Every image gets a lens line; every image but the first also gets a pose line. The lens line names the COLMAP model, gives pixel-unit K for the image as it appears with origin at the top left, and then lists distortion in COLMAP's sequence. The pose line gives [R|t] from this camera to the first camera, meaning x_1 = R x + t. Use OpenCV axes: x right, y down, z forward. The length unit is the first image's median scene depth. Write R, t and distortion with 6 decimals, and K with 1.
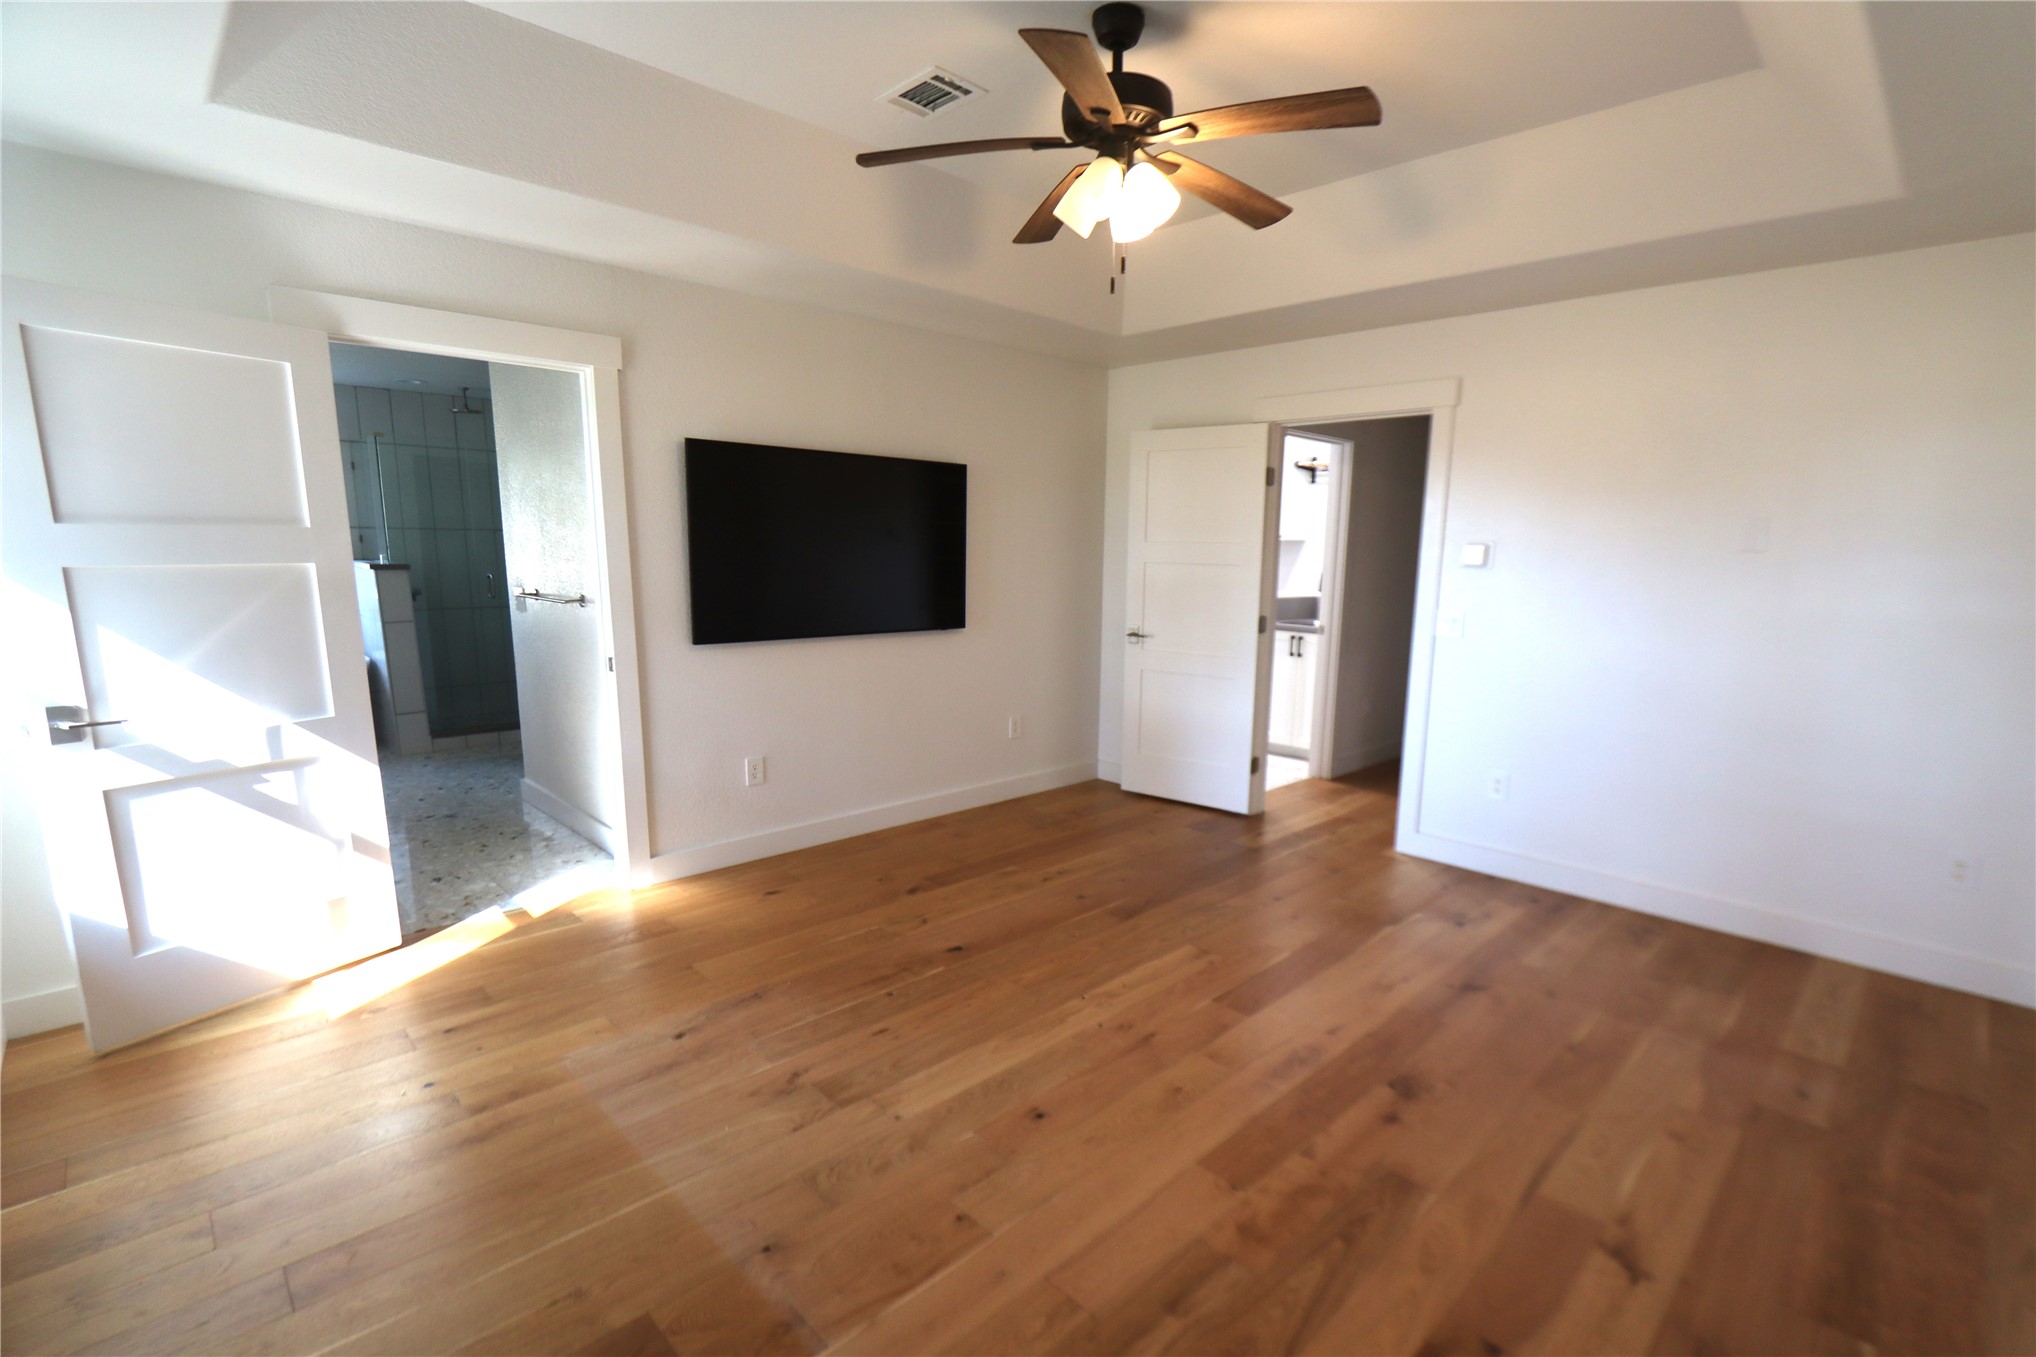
lens RADIAL K [[935.1, 0, 1058.7], [0, 935.1, 716.9], [0, 0, 1]] dist [-0.017629, 0.001127]
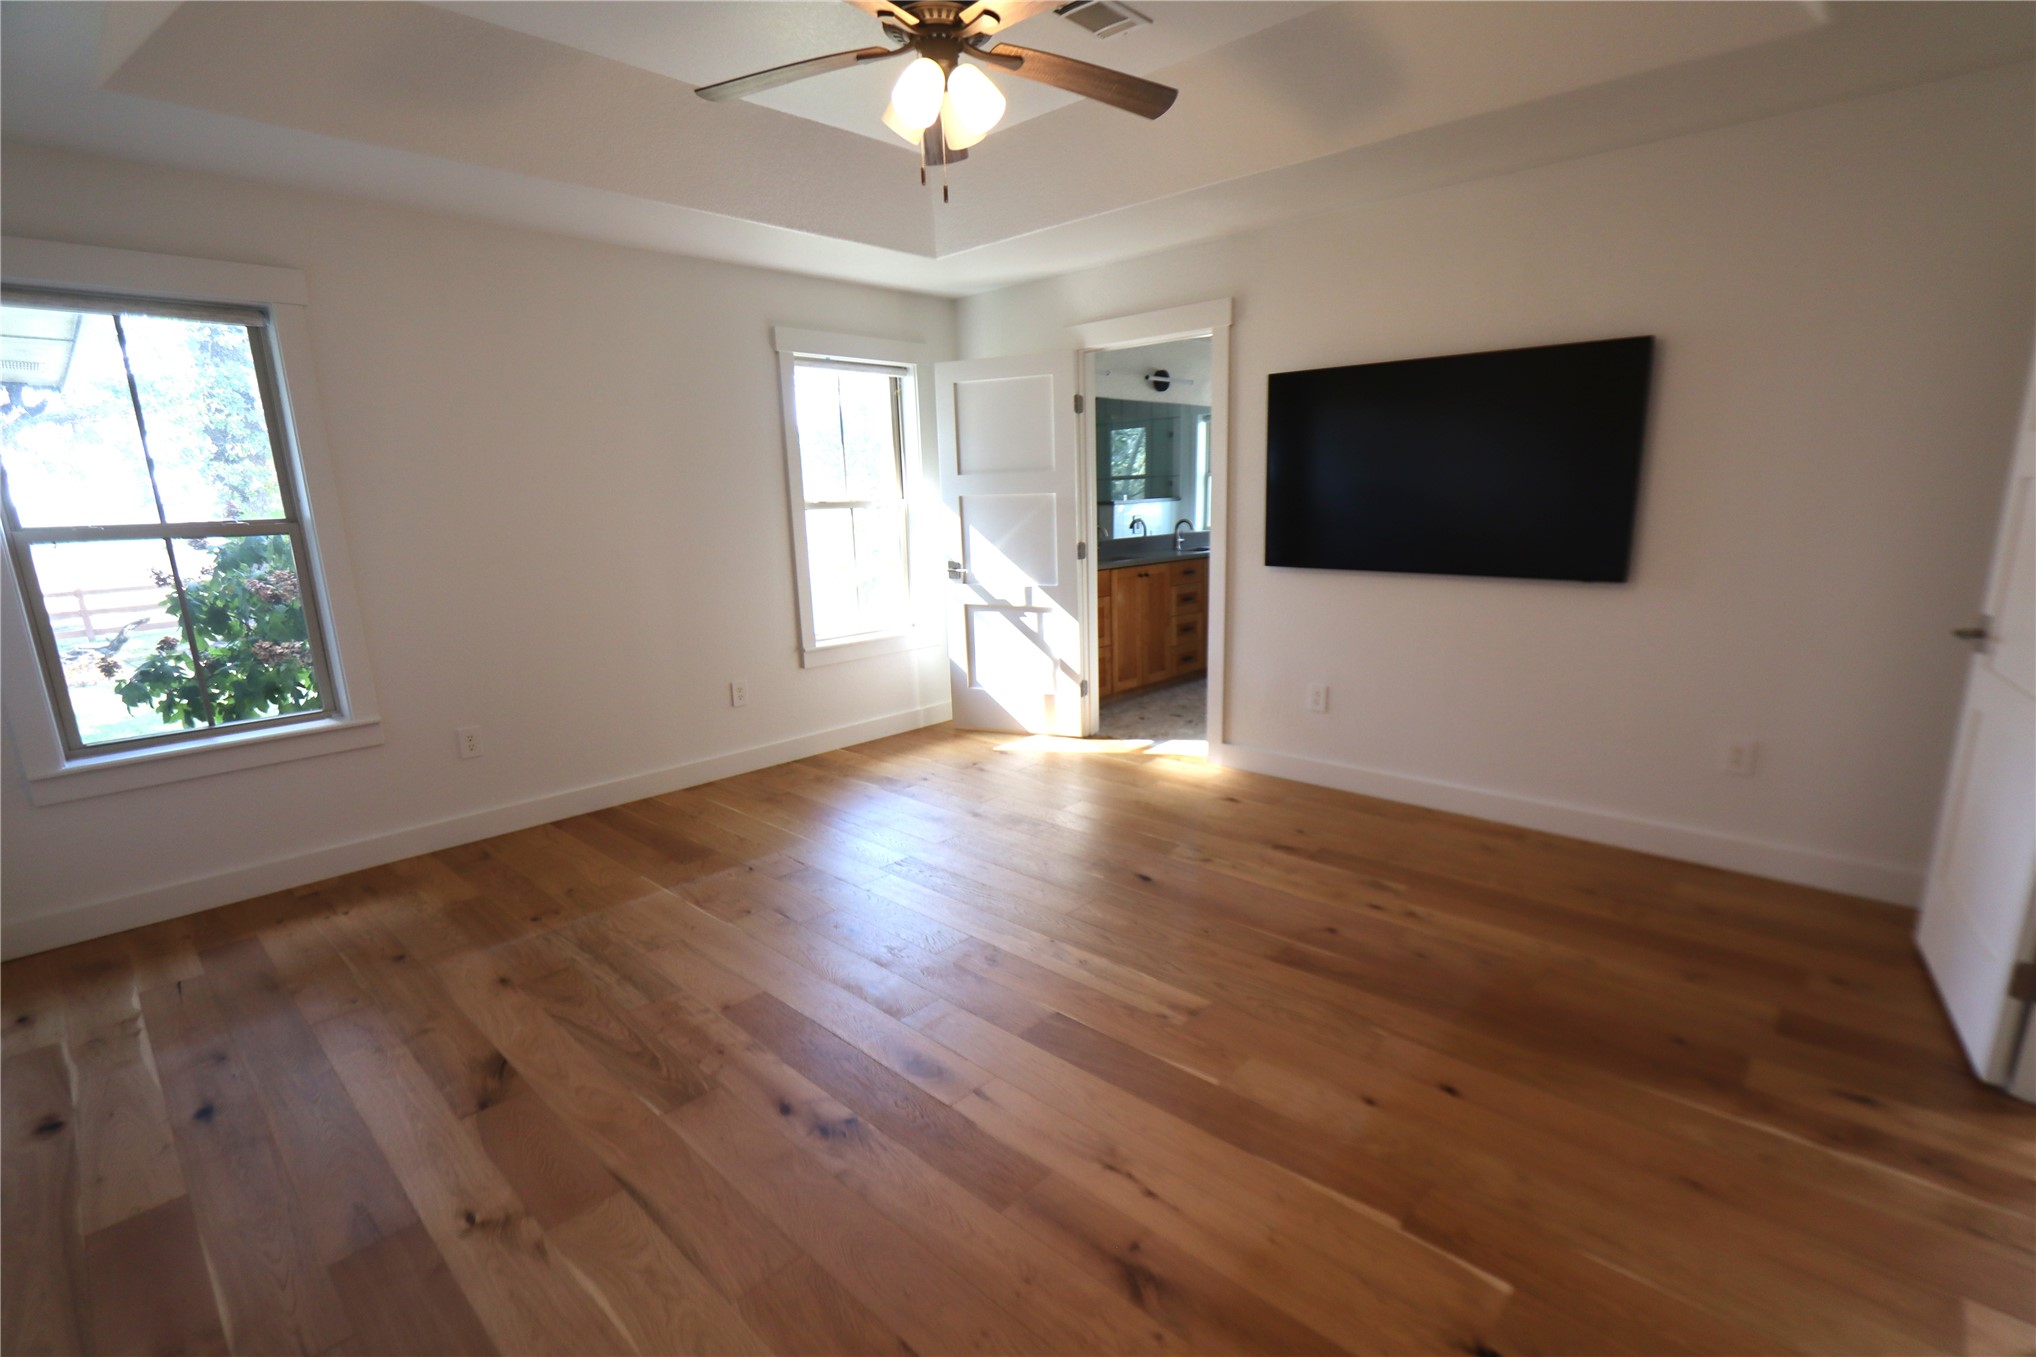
lens RADIAL K [[935.1, 0, 1058.7], [0, 935.1, 716.9], [0, 0, 1]] dist [-0.017629, 0.001127]
pose [[0.041591, 0.214173, -0.975910, 0.962589], [-0.159431, 0.965662, 0.205129, -0.124971], [0.986333, 0.147059, 0.074309, 0.949163]]
